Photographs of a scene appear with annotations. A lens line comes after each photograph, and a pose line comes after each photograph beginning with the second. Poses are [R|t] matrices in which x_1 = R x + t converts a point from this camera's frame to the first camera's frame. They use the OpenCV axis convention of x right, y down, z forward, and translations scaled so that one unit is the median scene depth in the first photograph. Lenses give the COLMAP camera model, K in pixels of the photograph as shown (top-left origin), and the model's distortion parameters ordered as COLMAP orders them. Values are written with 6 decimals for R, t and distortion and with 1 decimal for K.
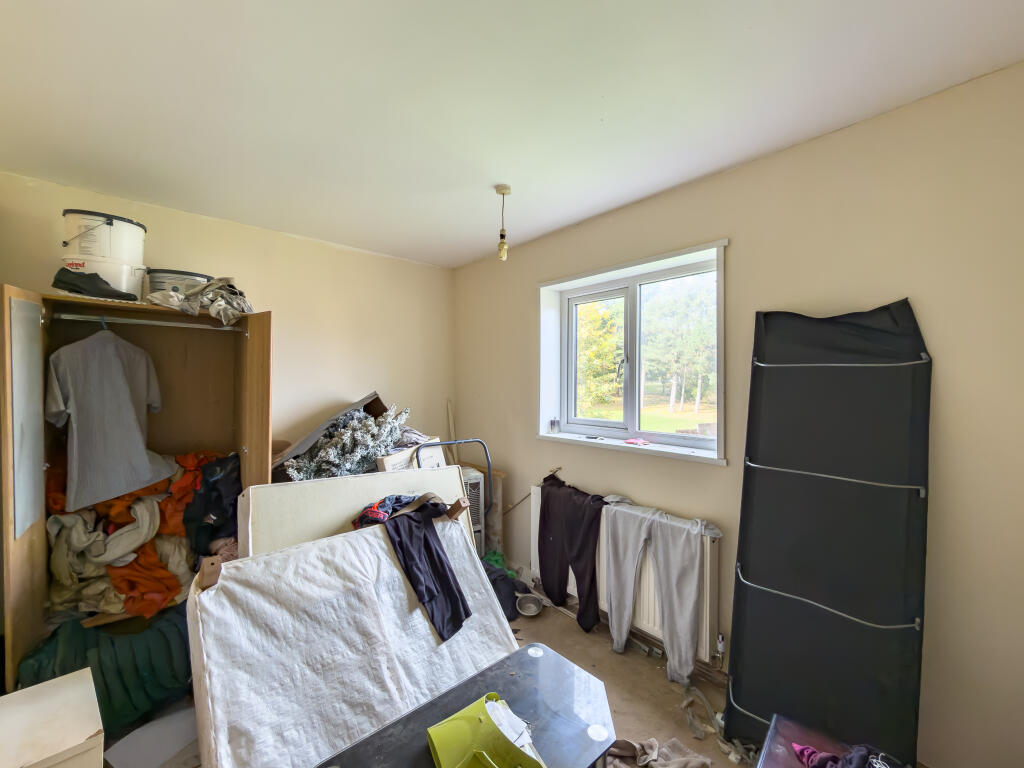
lens RADIAL K [[406.9, 0, 516.4], [0, 406.9, 382.6], [0, 0, 1]] dist [-0.000182, 0.000458]
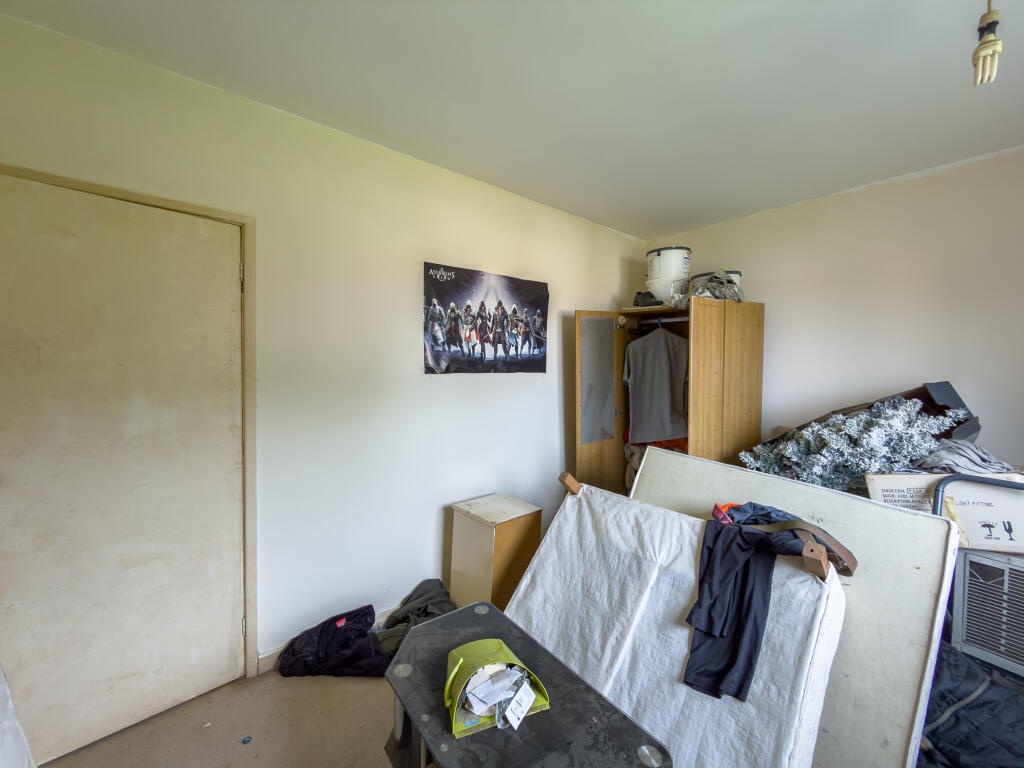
lens RADIAL K [[406.9, 0, 516.4], [0, 406.9, 382.6], [0, 0, 1]] dist [-0.000182, 0.000458]
pose [[-0.046740, 0.033968, -0.998329, 0.613973], [-0.028271, 0.998976, 0.035314, 0.037141], [0.998507, 0.029874, -0.045732, 0.704858]]
